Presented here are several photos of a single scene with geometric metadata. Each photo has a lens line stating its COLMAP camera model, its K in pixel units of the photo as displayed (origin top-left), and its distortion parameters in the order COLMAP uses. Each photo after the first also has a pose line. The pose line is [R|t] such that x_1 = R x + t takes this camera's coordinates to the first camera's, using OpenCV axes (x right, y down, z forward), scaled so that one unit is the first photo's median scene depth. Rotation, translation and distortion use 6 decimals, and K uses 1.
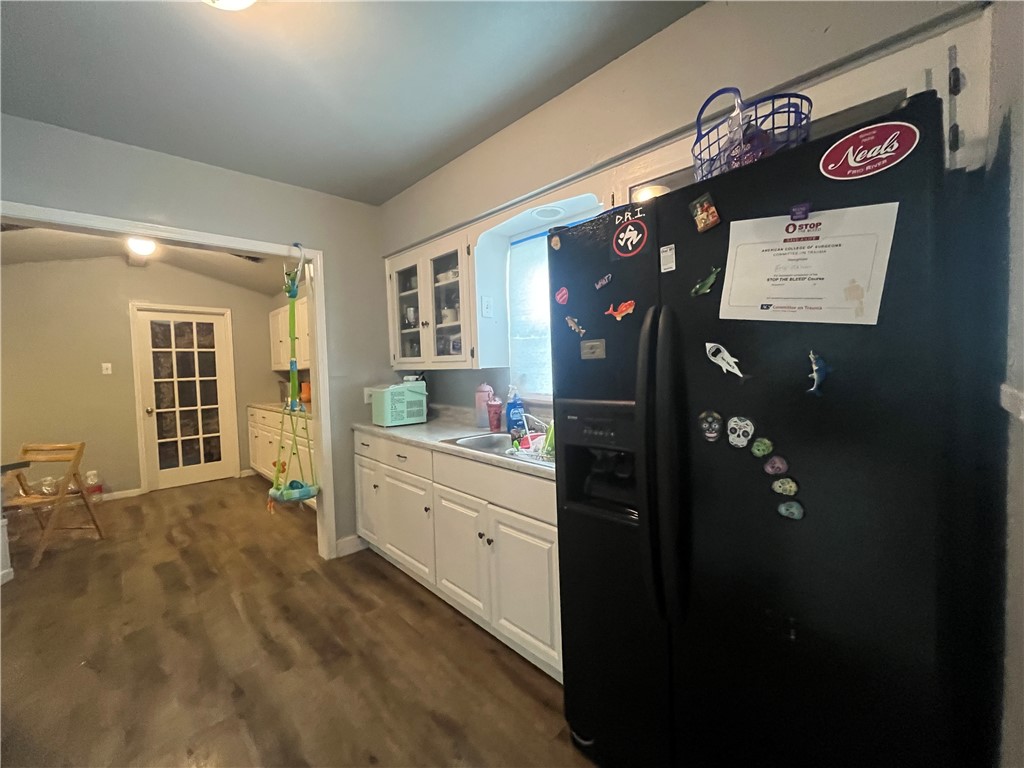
lens RADIAL K [[416.9, 0, 512.0], [0, 416.9, 384.0], [0, 0, 1]] dist [-0.000167, -0.000314]
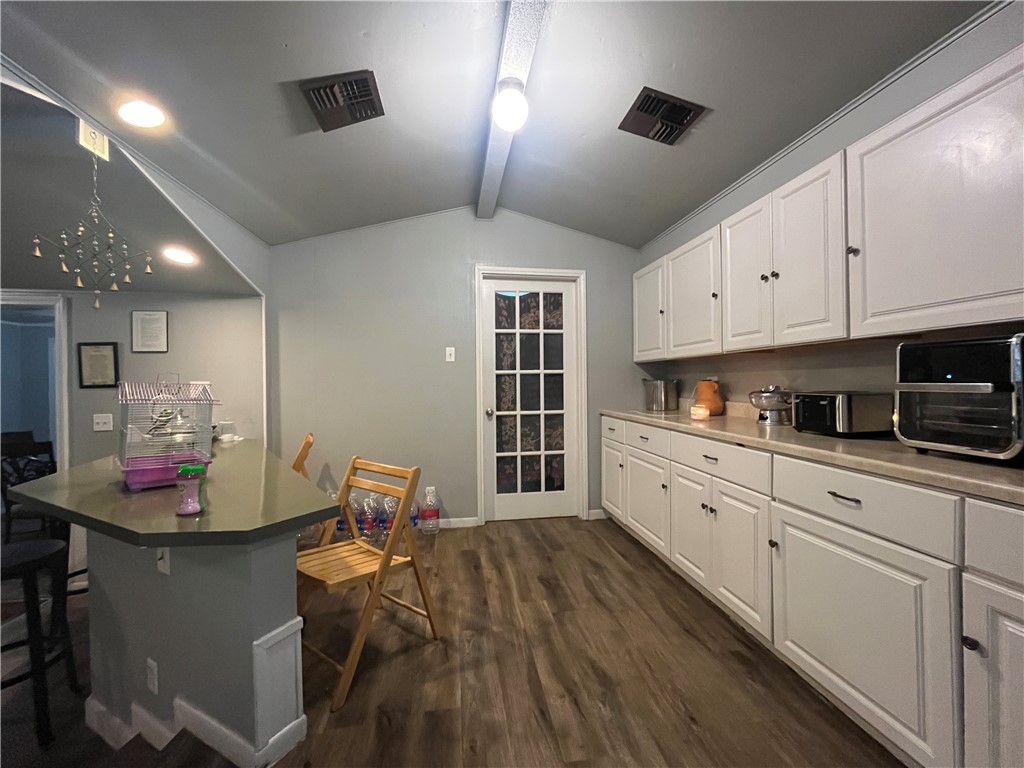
lens RADIAL K [[416.9, 0, 512.0], [0, 416.9, 384.0], [0, 0, 1]] dist [-0.000167, -0.000314]
pose [[0.816590, 0.028717, -0.576504, -0.395907], [-0.039841, 0.999184, -0.006660, 0.015915], [0.575842, 0.028407, 0.817067, 0.400186]]
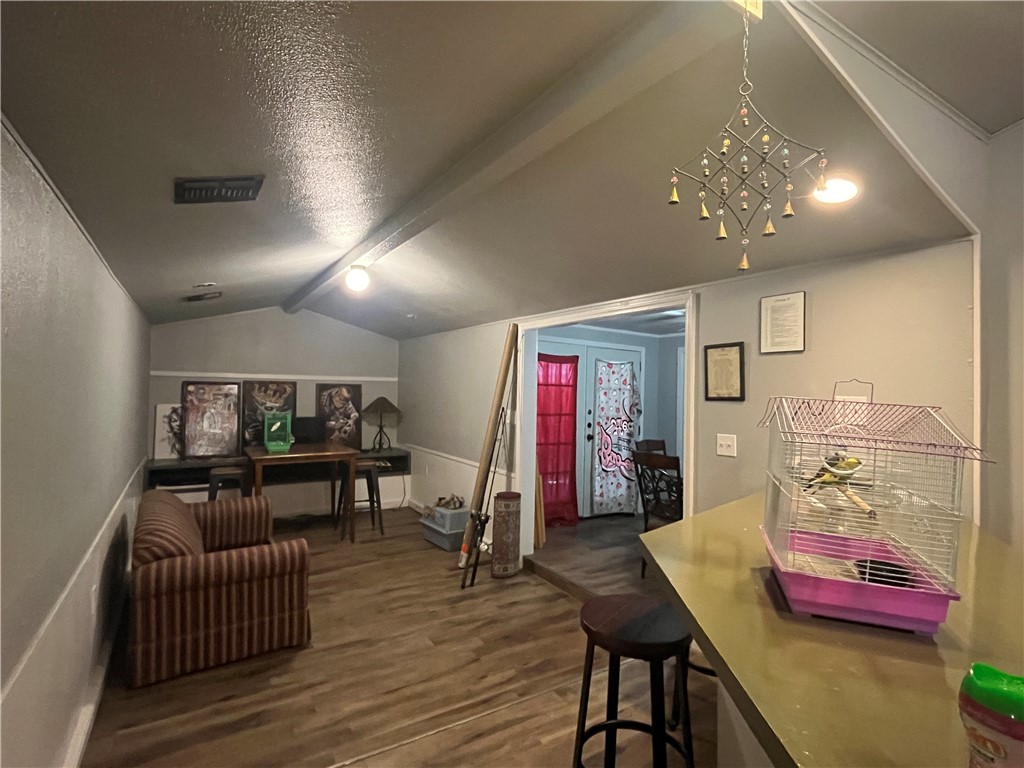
lens RADIAL K [[510.3, 0, 512.0], [0, 510.3, 384.0], [0, 0, 1]] dist [0.000131, 0.000035]
pose [[-0.194095, 0.016840, -0.980838, -0.774669], [-0.048710, 0.998454, 0.026781, 0.019839], [0.979773, 0.052975, -0.192974, 0.440508]]
